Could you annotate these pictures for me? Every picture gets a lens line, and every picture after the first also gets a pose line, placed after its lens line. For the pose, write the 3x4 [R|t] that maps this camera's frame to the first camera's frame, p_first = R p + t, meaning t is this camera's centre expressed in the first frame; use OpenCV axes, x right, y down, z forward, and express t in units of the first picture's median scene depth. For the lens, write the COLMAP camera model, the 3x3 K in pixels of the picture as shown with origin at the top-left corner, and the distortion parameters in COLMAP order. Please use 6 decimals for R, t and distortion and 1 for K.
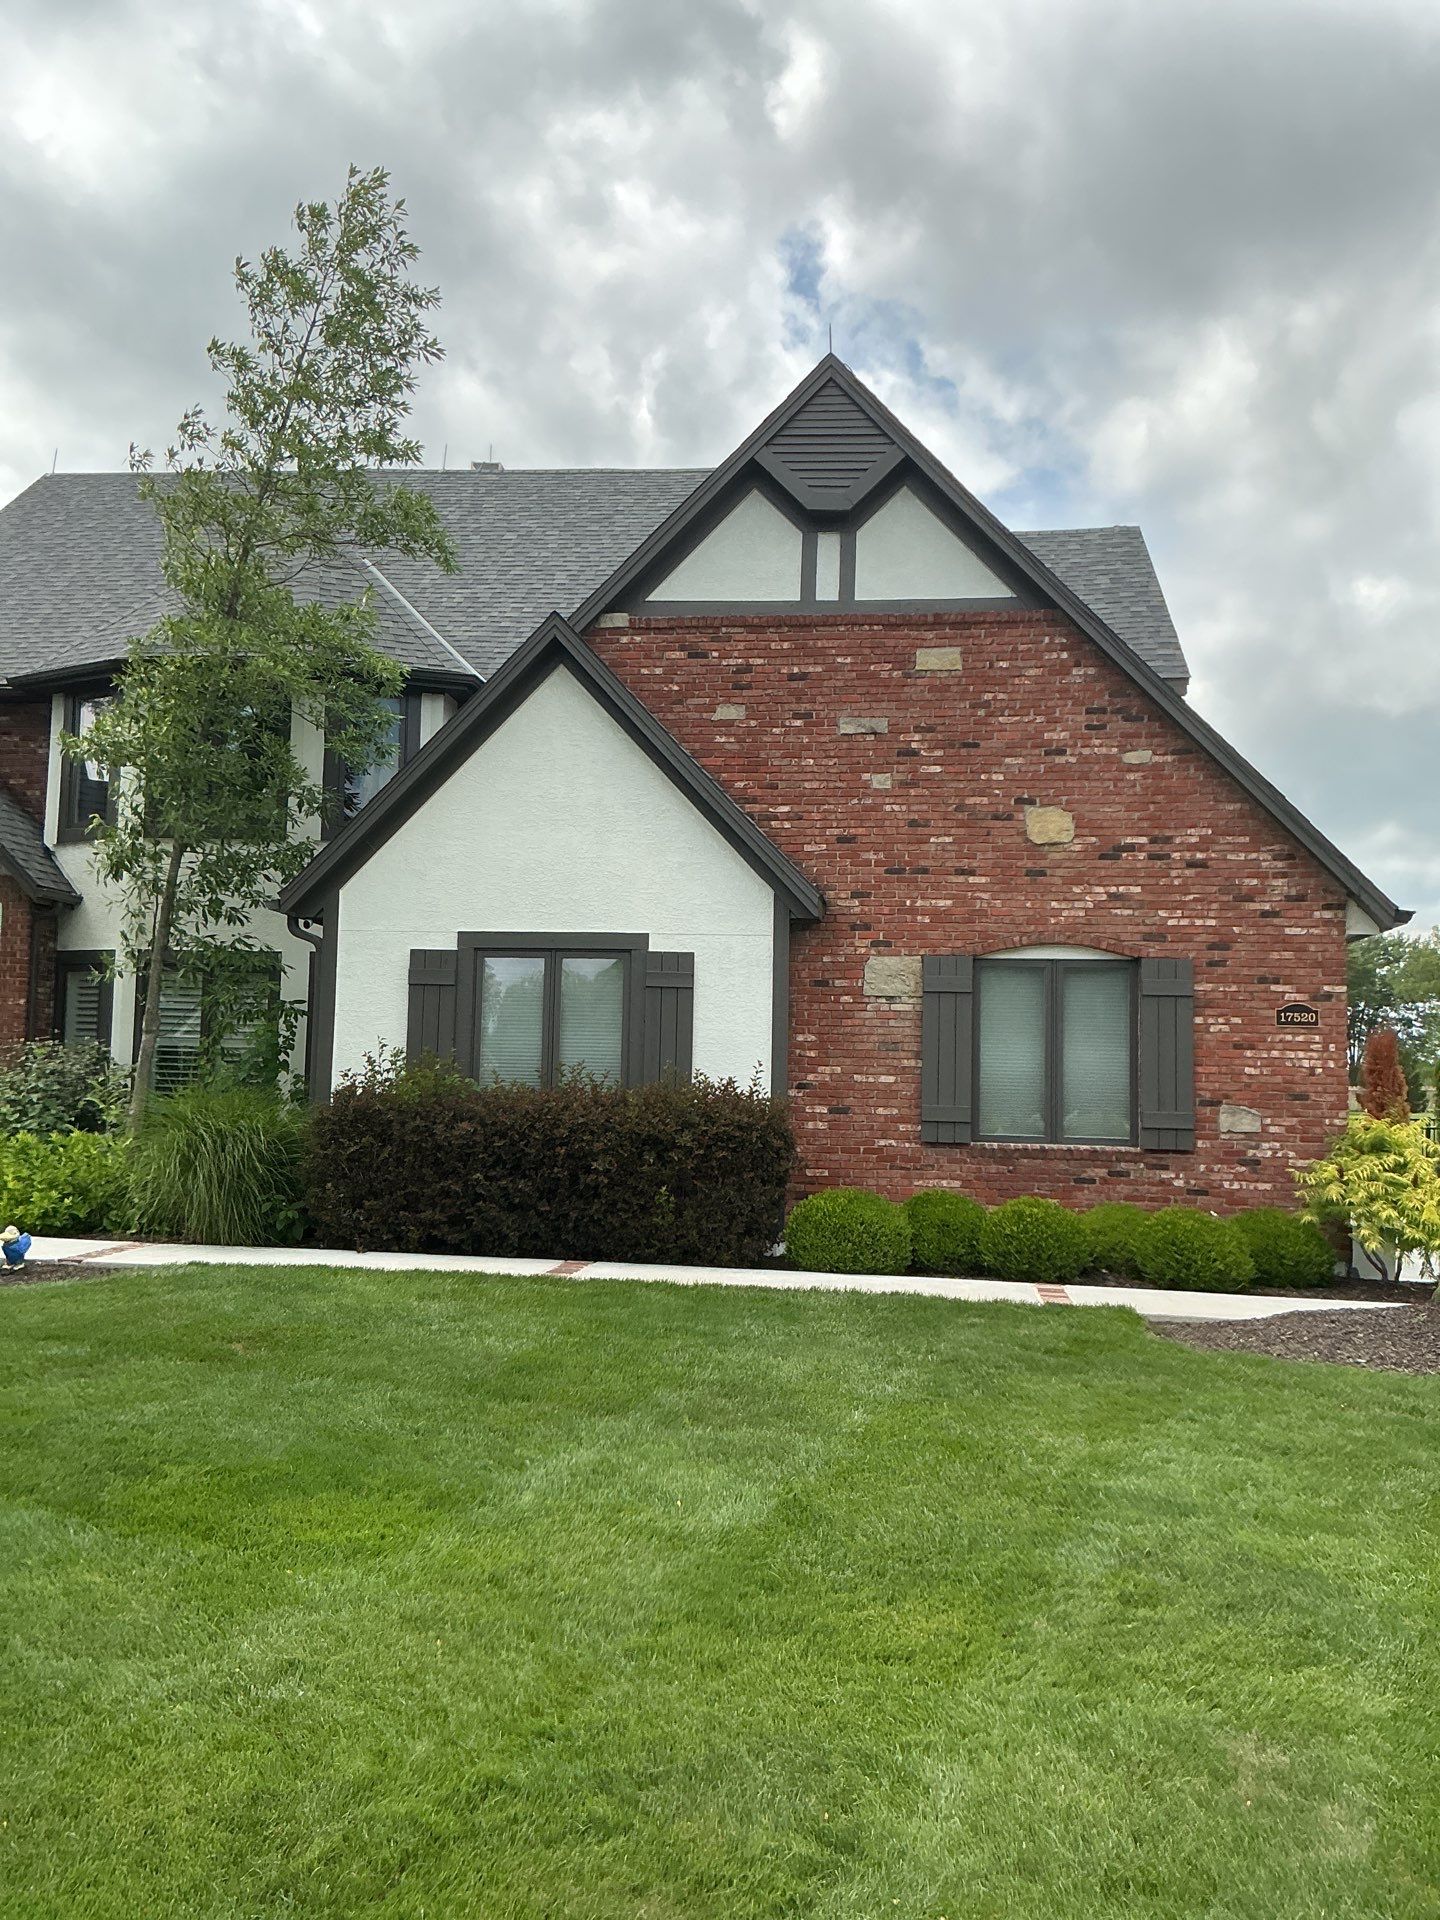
lens RADIAL K [[1562.3, 0, 720.0], [0, 1562.3, 960.0], [0, 0, 1]] dist [0.057782, -0.003374]
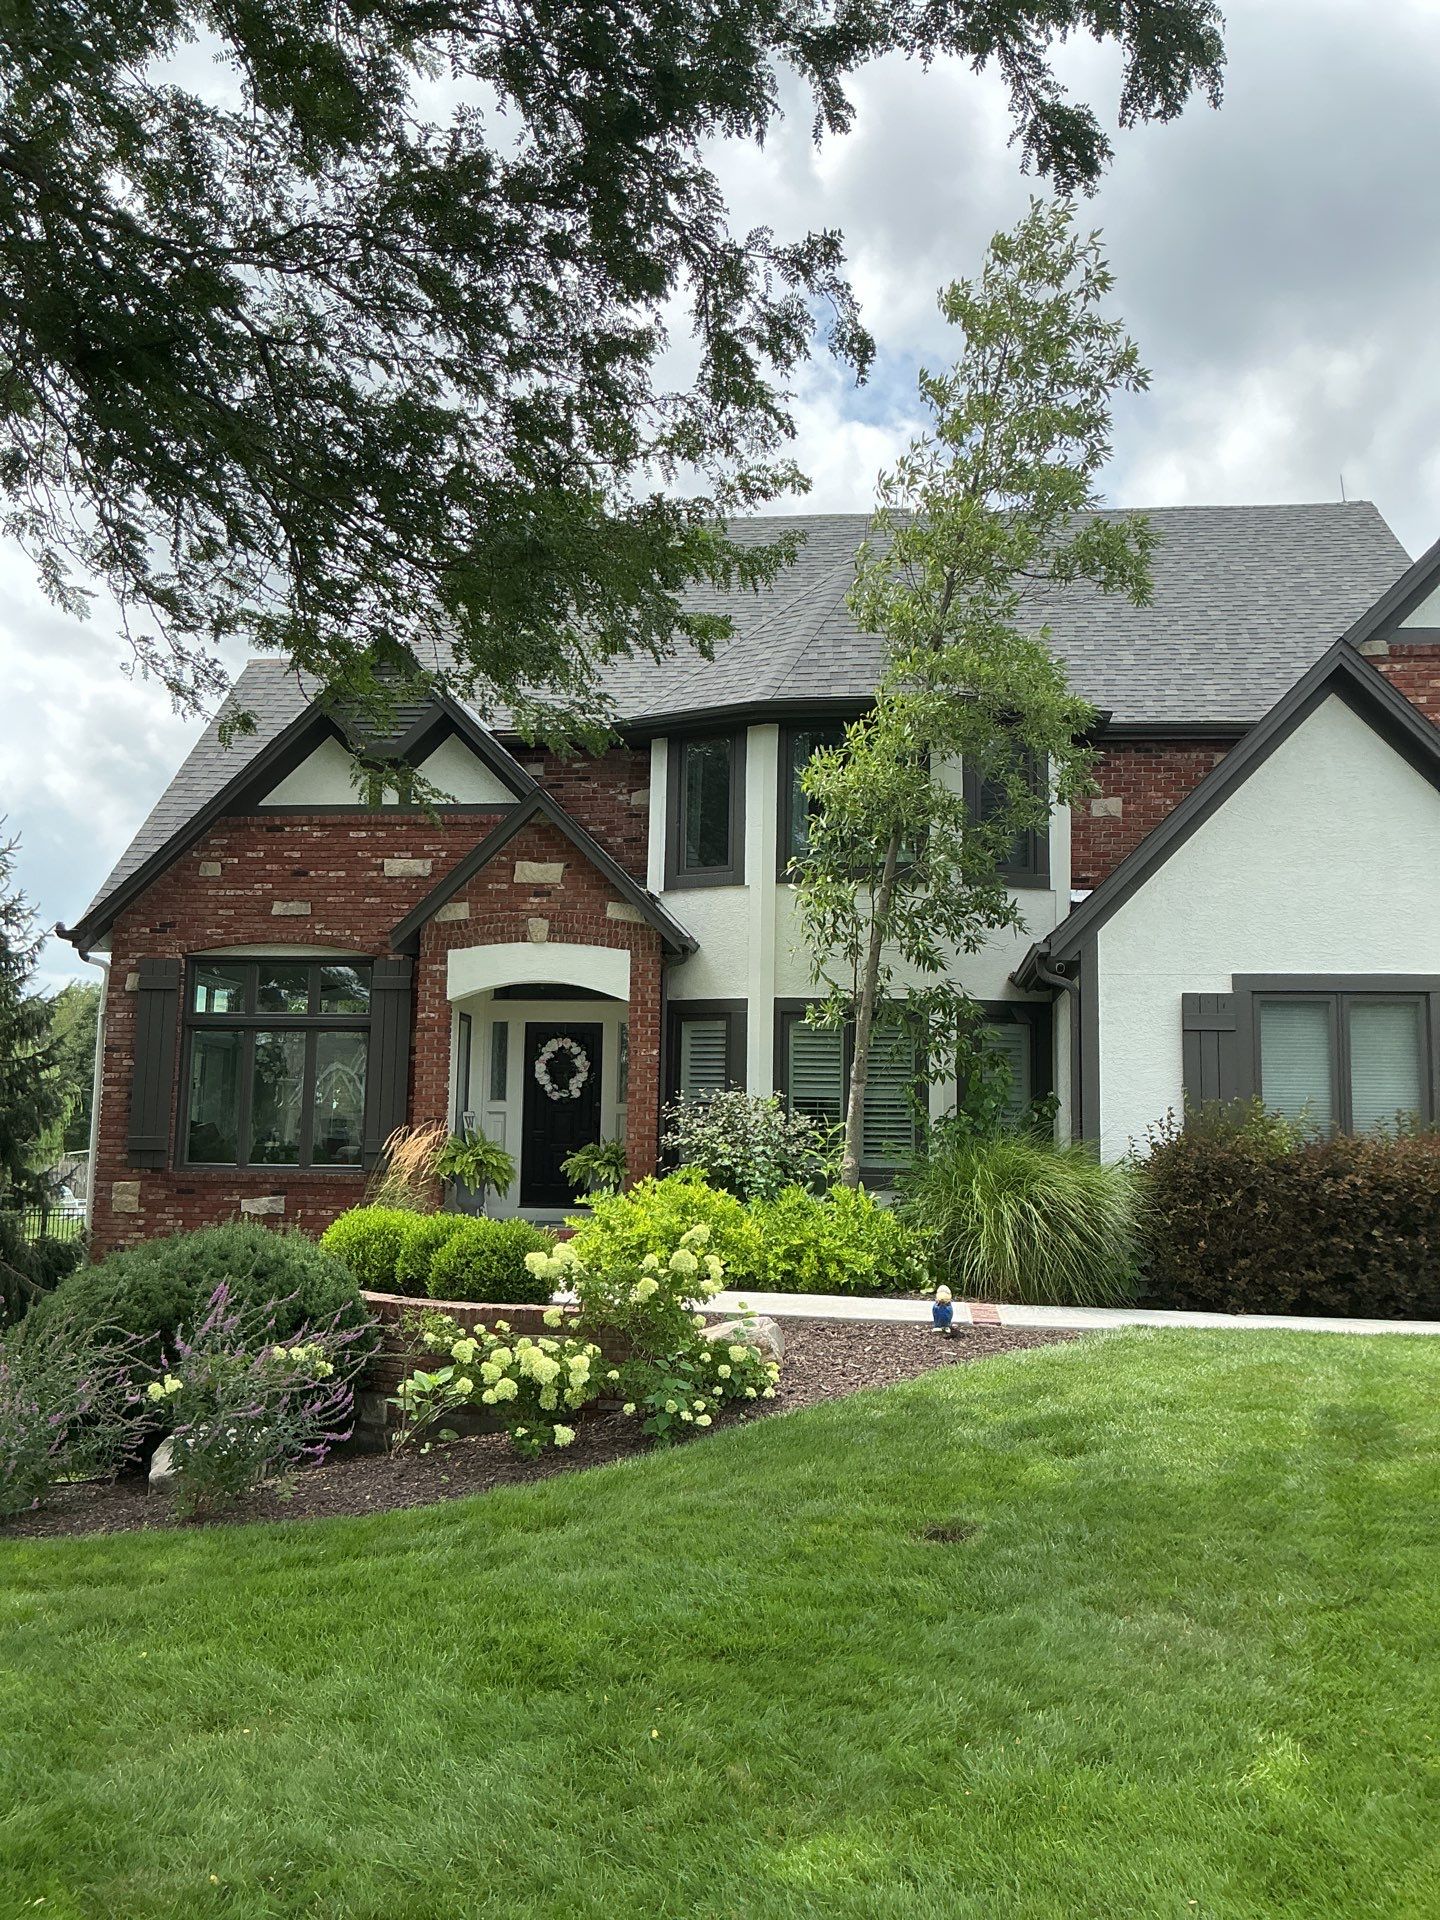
lens RADIAL K [[1584.7, 0, 731.6], [0, 1584.7, 969.4], [0, 0, 1]] dist [-0.008424, -0.003226]
pose [[0.999777, -0.006637, -0.020026, -0.452471], [0.006019, 0.999508, -0.030770, 0.006784], [0.020220, 0.030643, 0.999326, 0.034204]]
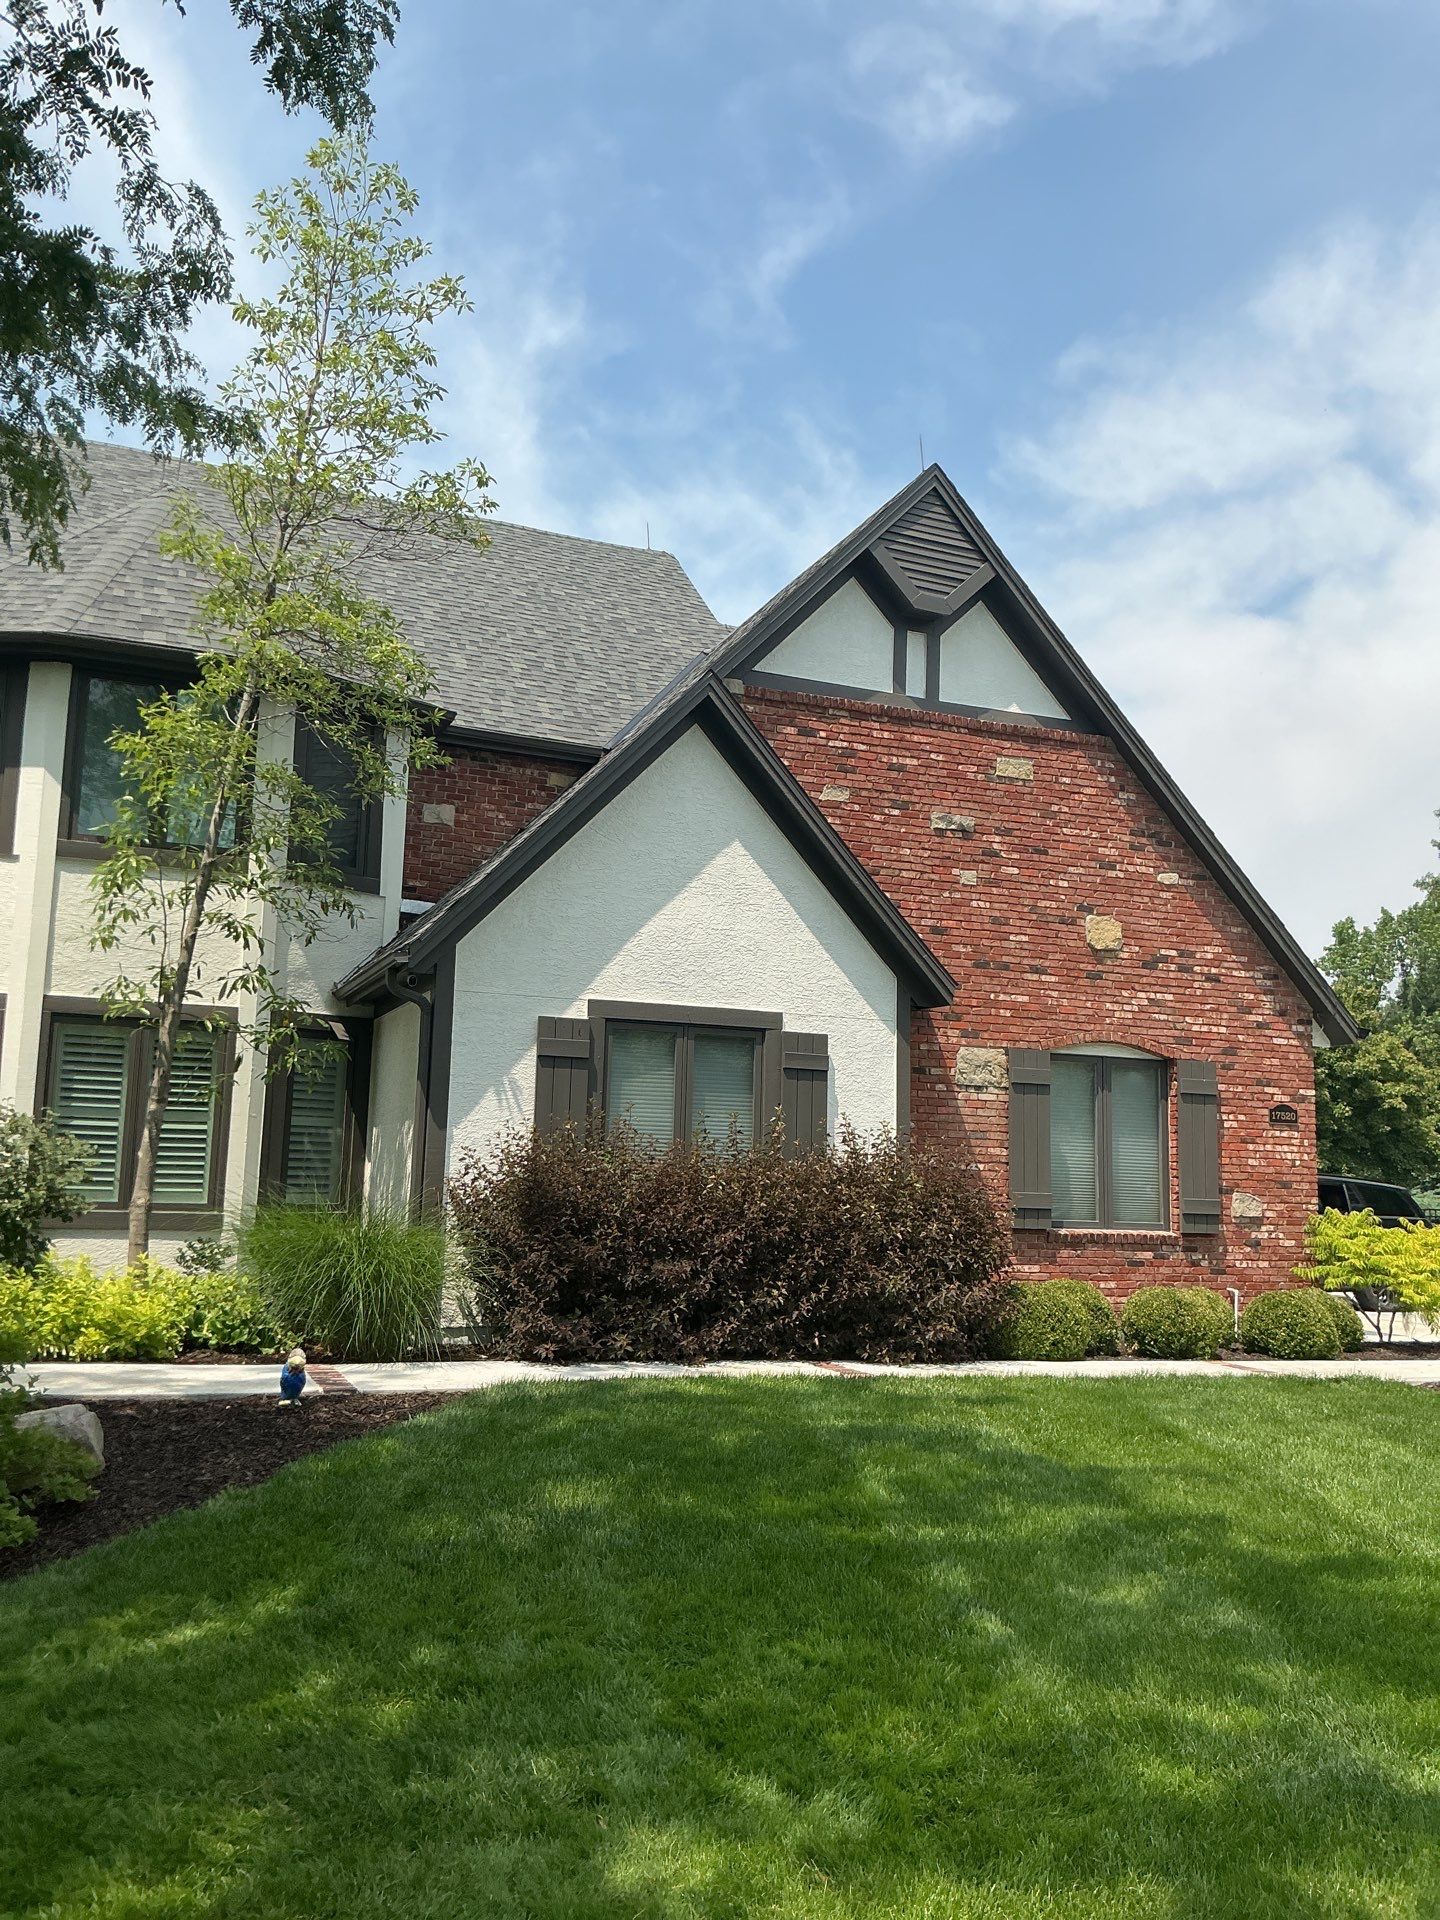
lens RADIAL K [[1562.3, 0, 720.0], [0, 1562.3, 960.0], [0, 0, 1]] dist [0.057782, -0.003374]
pose [[0.884365, 0.068342, 0.461765, -0.522414], [-0.045697, 0.997148, -0.060062, 0.010110], [-0.464553, 0.032016, 0.884966, 0.161729]]
